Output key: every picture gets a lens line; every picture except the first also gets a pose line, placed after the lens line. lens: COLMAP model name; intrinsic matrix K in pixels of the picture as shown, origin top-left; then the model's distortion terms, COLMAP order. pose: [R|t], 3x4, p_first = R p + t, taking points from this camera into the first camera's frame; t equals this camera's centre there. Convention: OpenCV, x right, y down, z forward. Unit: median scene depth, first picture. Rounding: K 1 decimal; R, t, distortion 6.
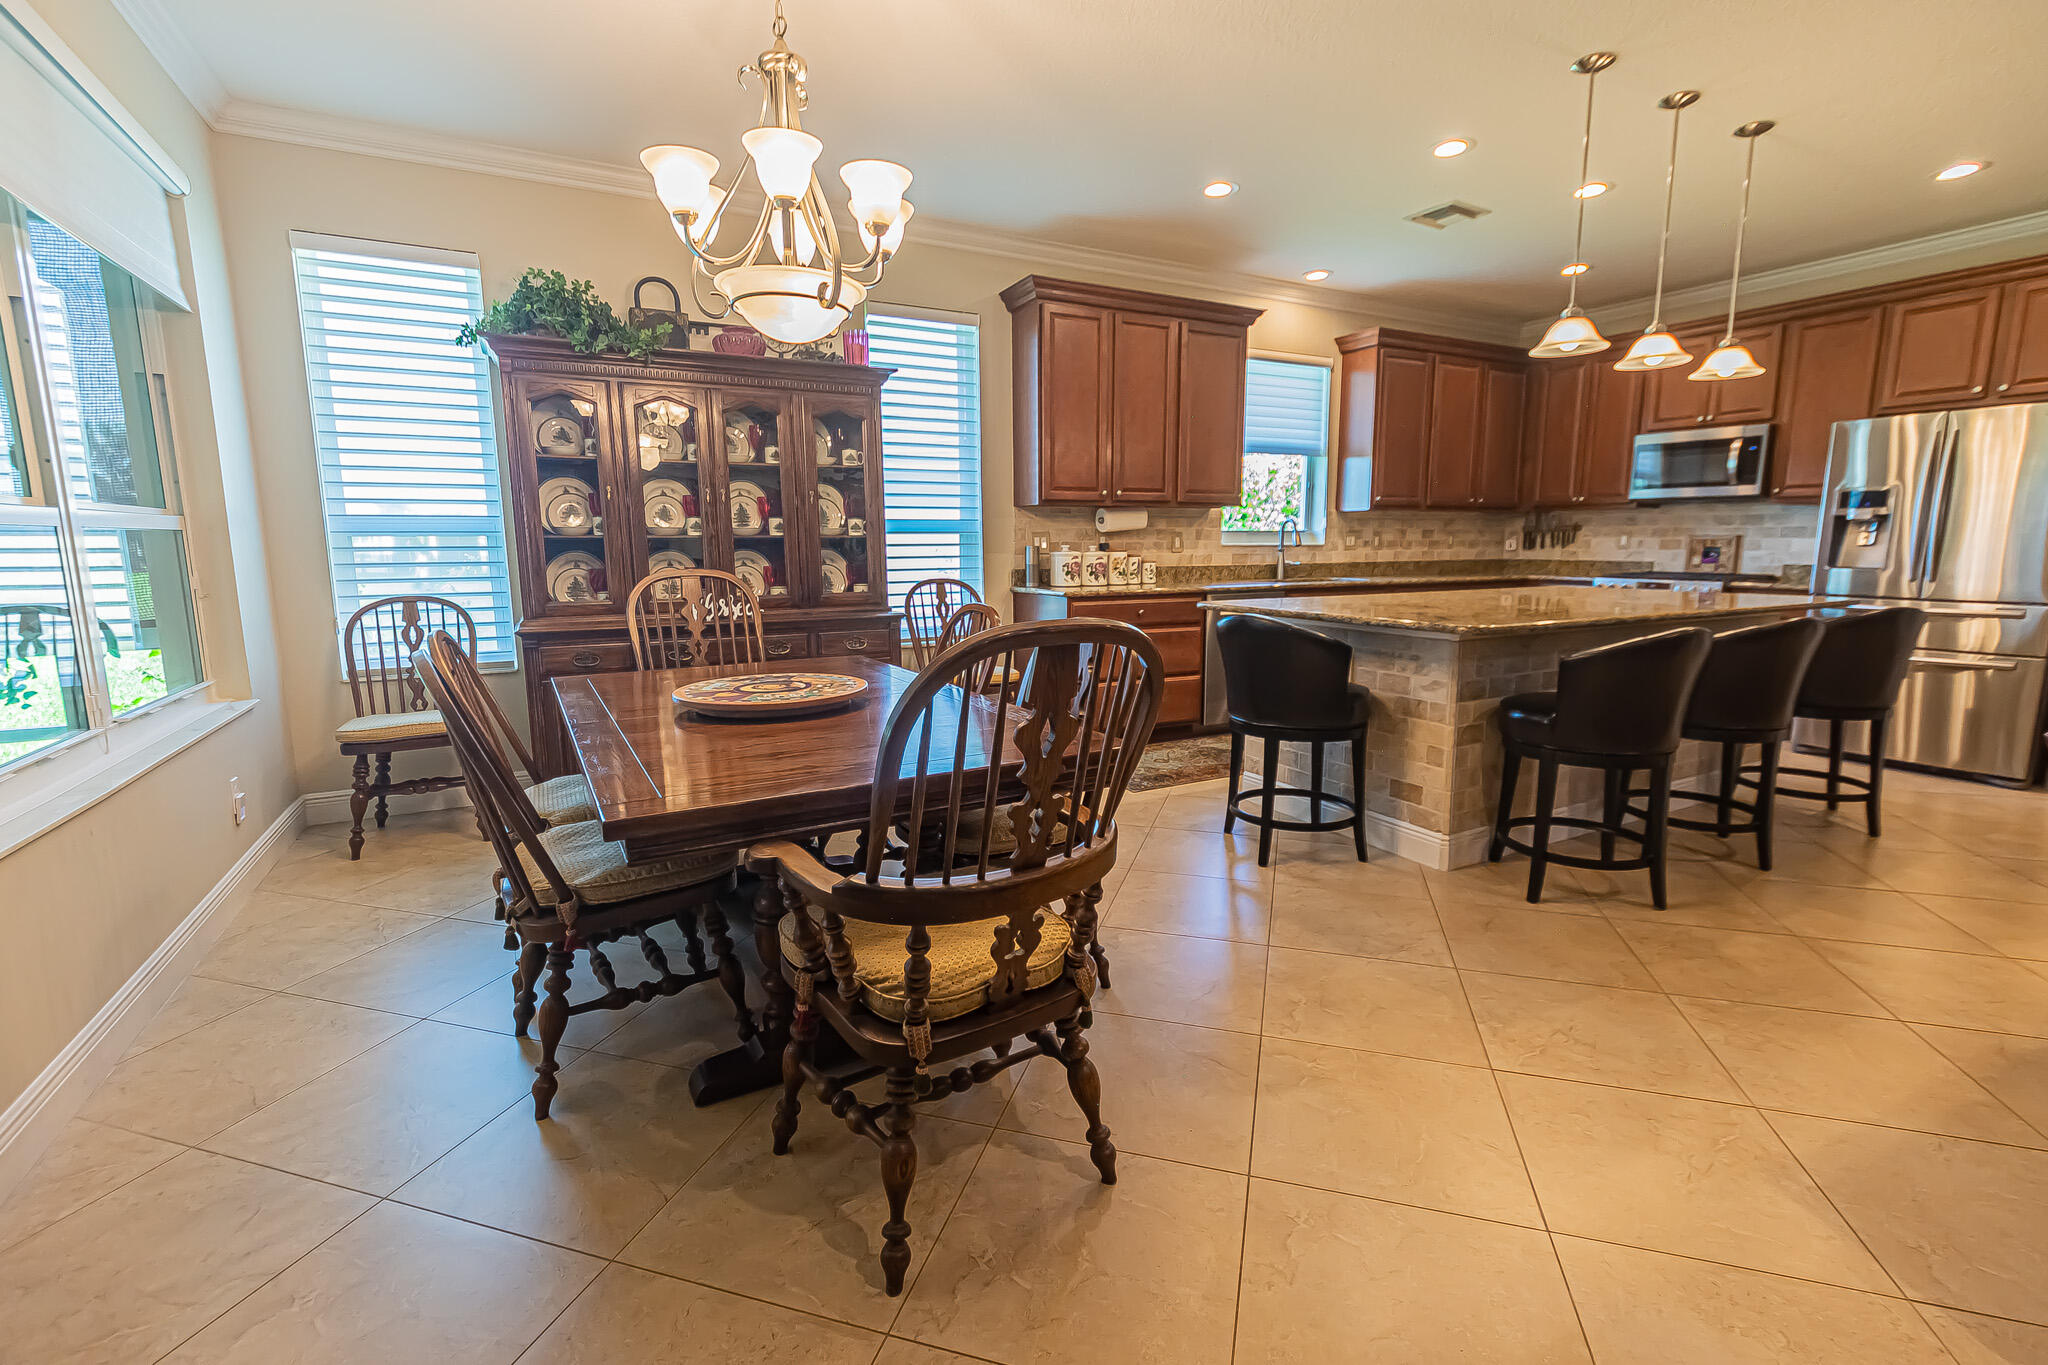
lens RADIAL K [[905.6, 0, 1031.3], [0, 905.6, 685.6], [0, 0, 1]] dist [-0.000320, -0.001624]
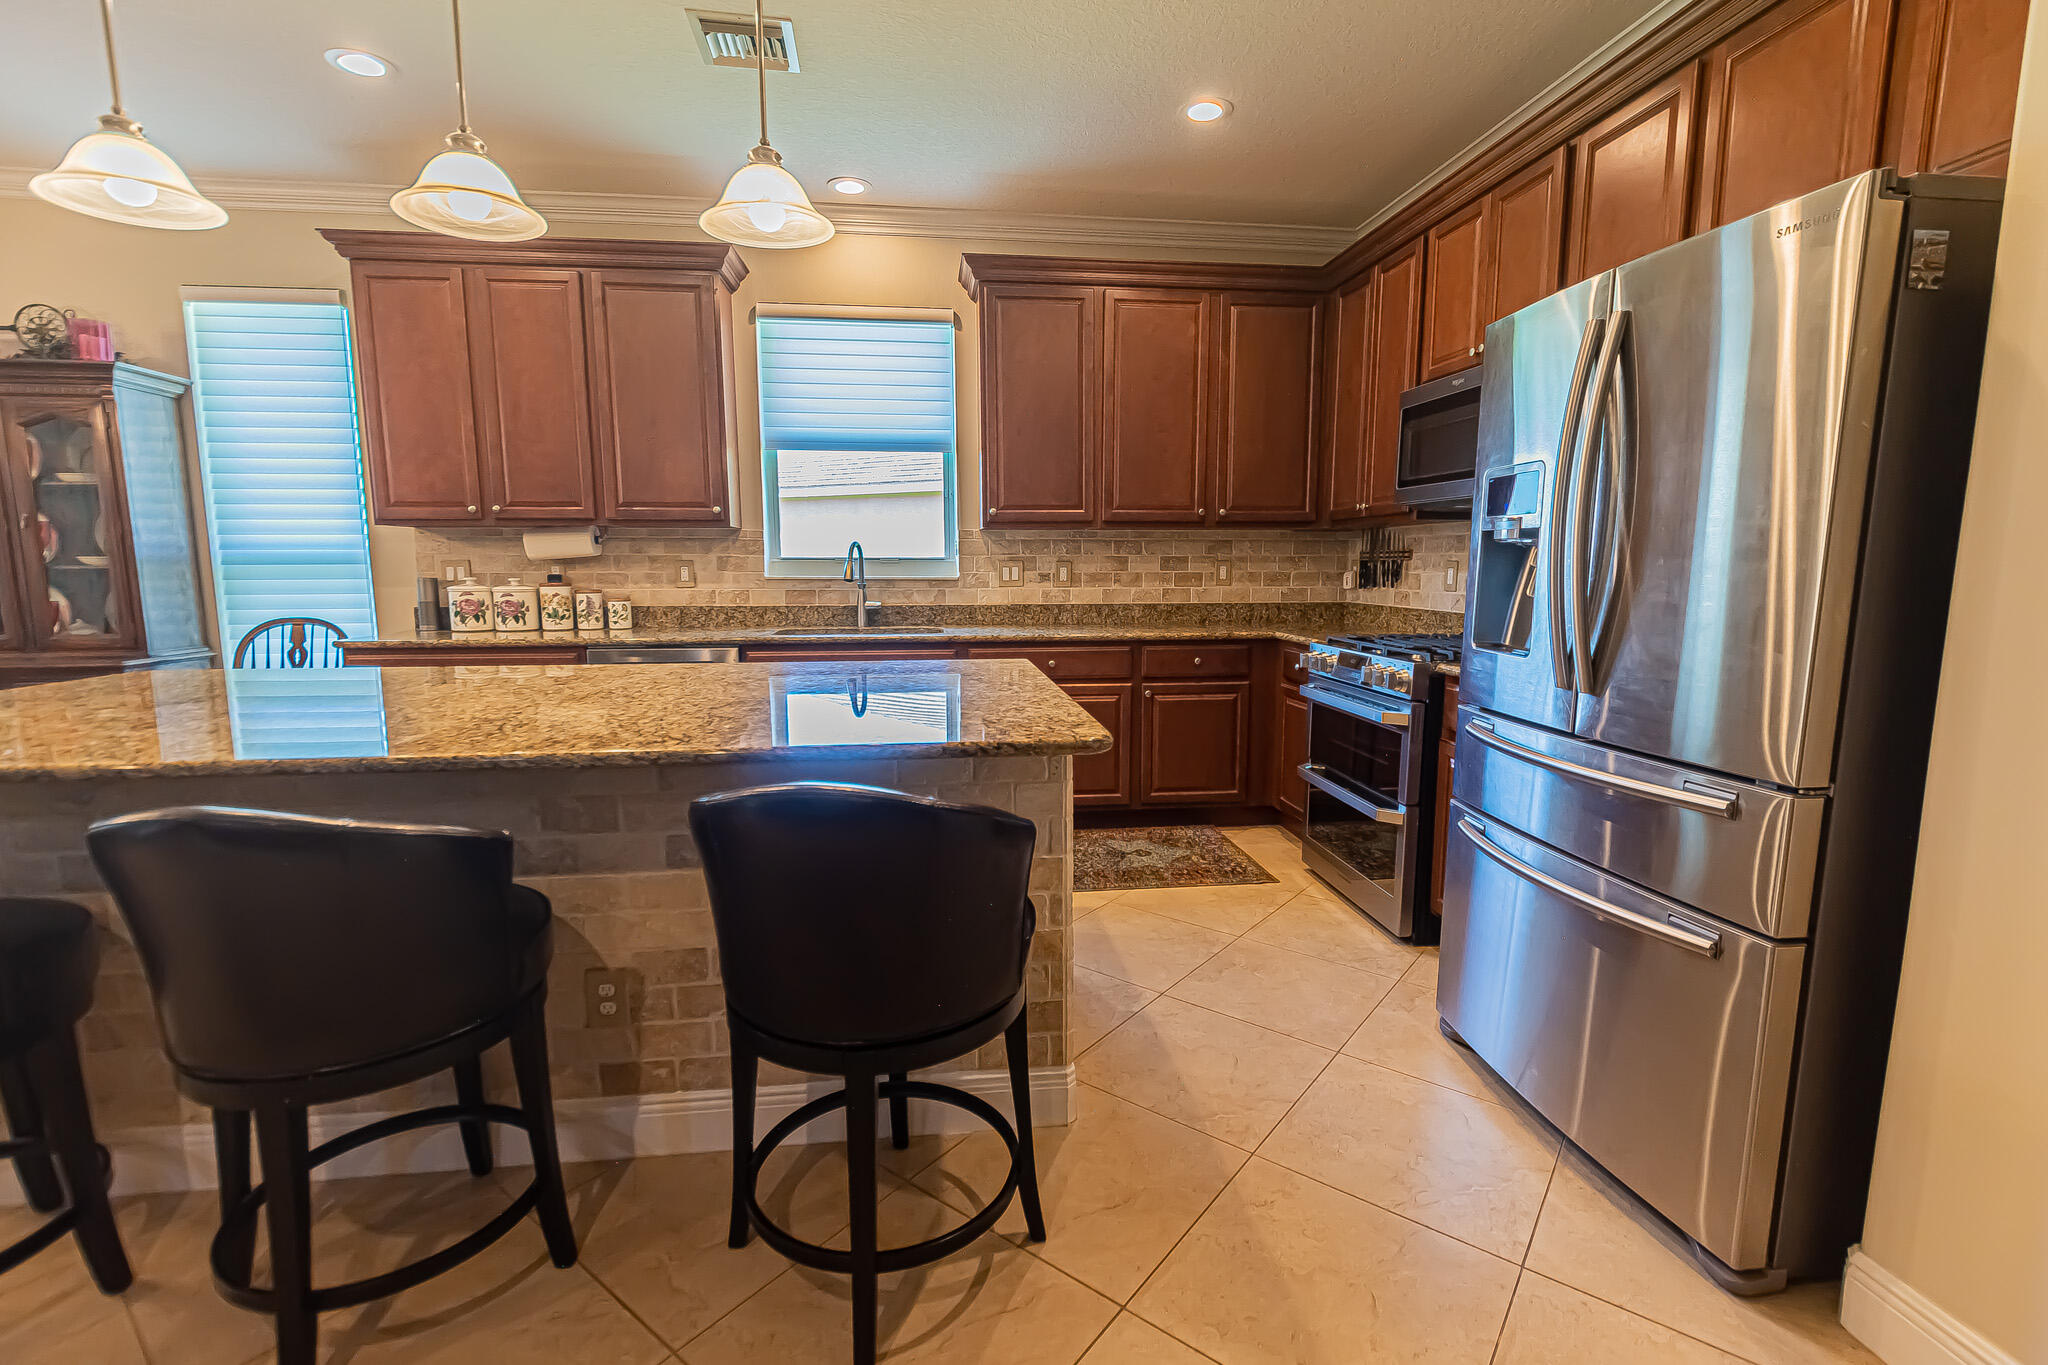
lens RADIAL K [[905.6, 0, 1026.9], [0, 905.6, 692.5], [0, 0, 1]] dist [-0.000320, -0.001624]
pose [[0.932425, 0.052511, -0.357529, 0.748241], [-0.060375, 0.998117, -0.010861, -0.076949], [0.356285, 0.031713, 0.933839, 0.447457]]
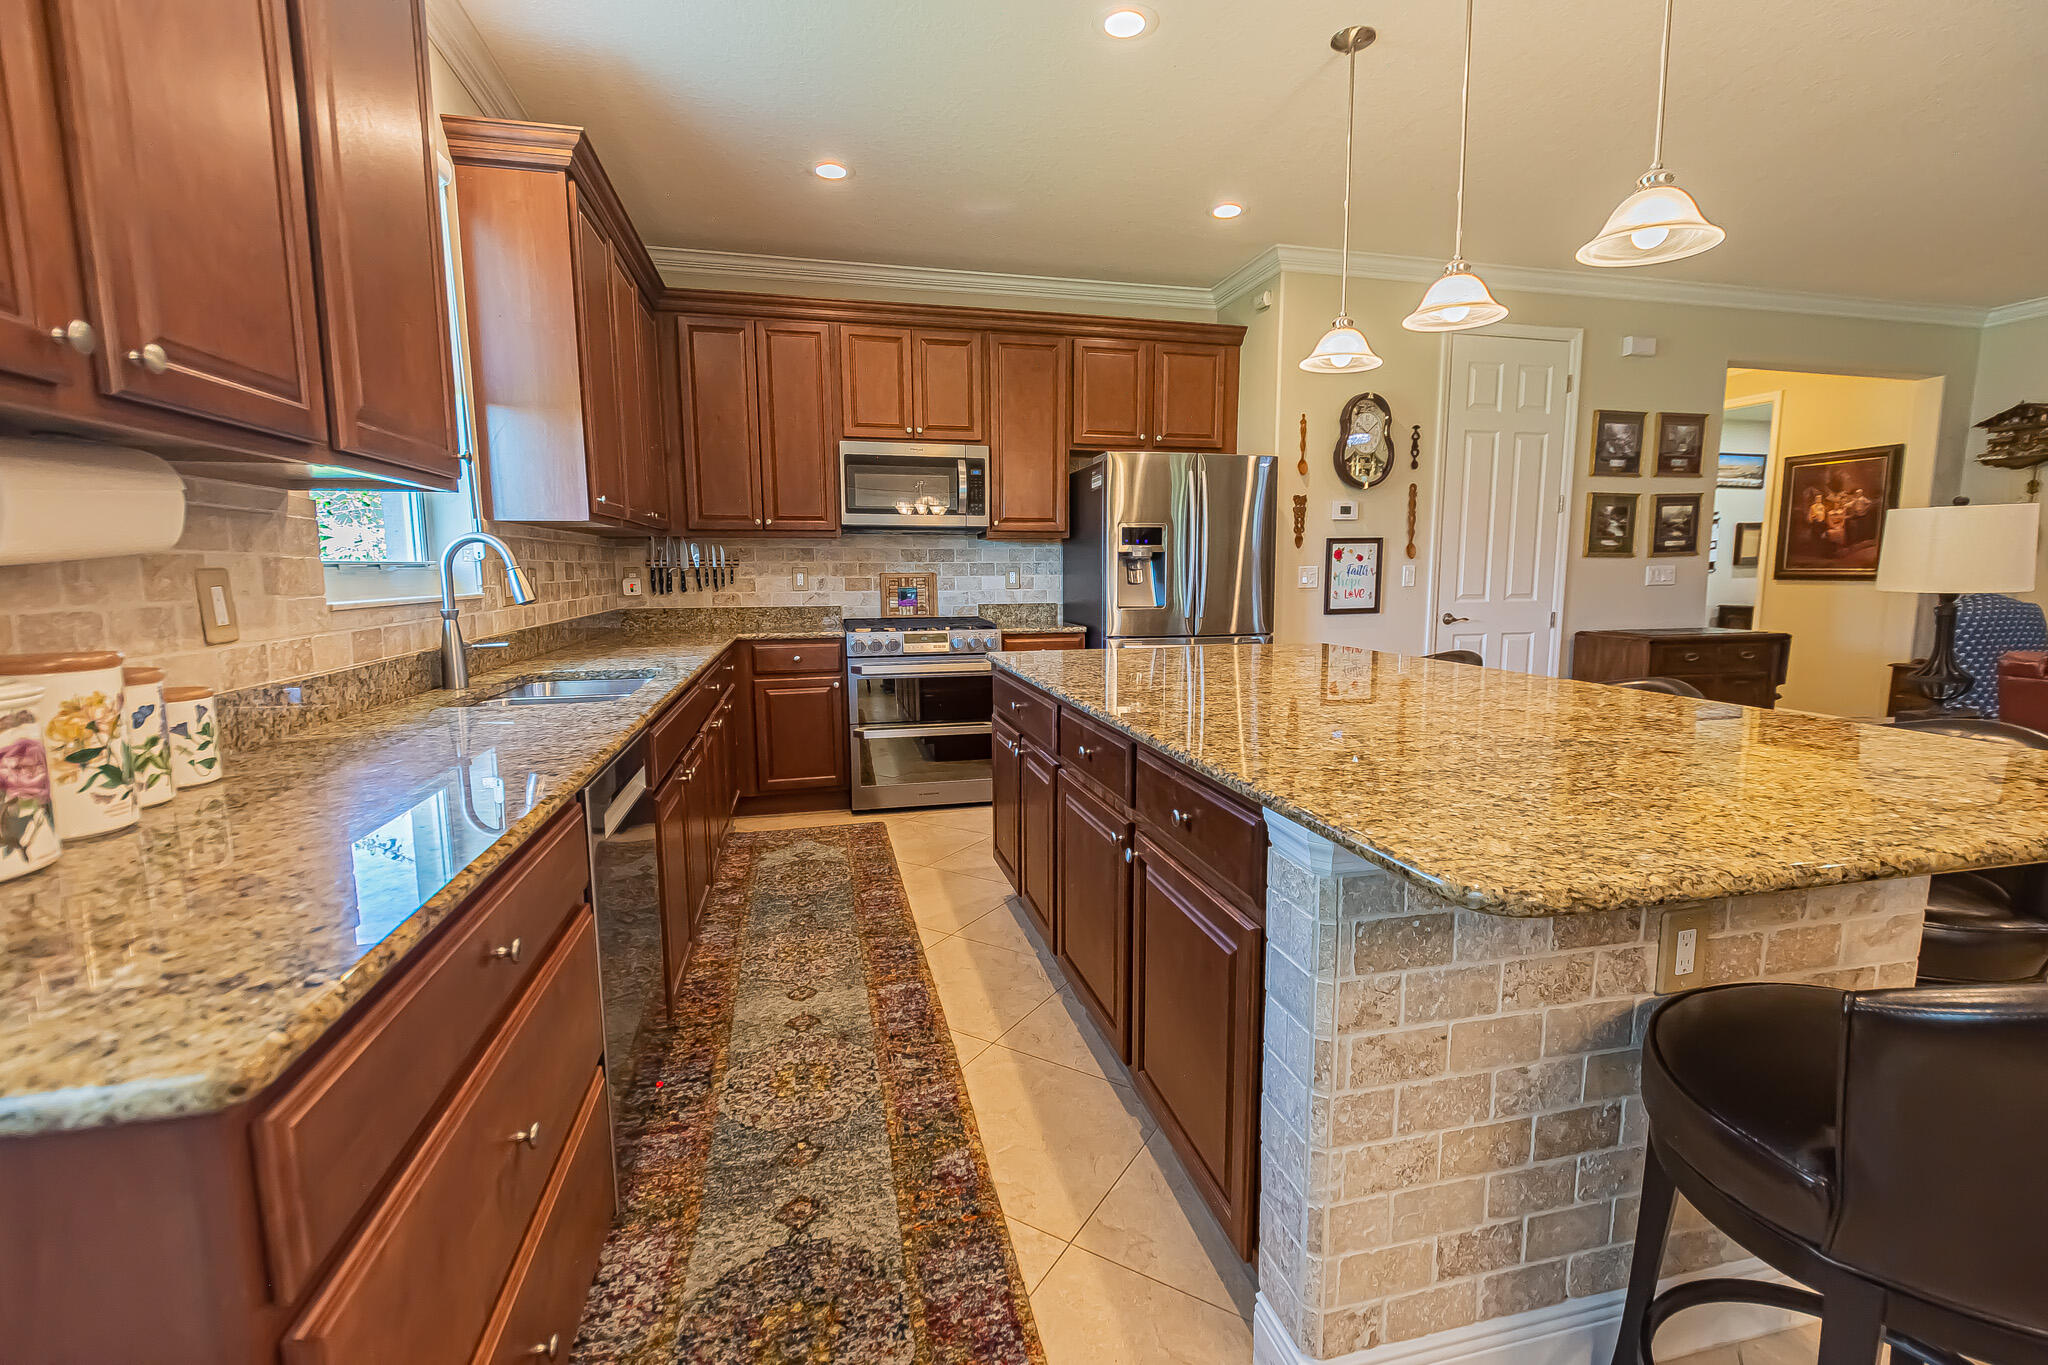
lens RADIAL K [[905.6, 0, 1024.7], [0, 905.6, 684.6], [0, 0, 1]] dist [-0.000320, -0.001624]
pose [[0.259970, -0.122064, 0.957870, -0.038141], [0.156313, 0.984214, 0.082997, -0.131012], [-0.952881, 0.128151, 0.274947, 0.762534]]
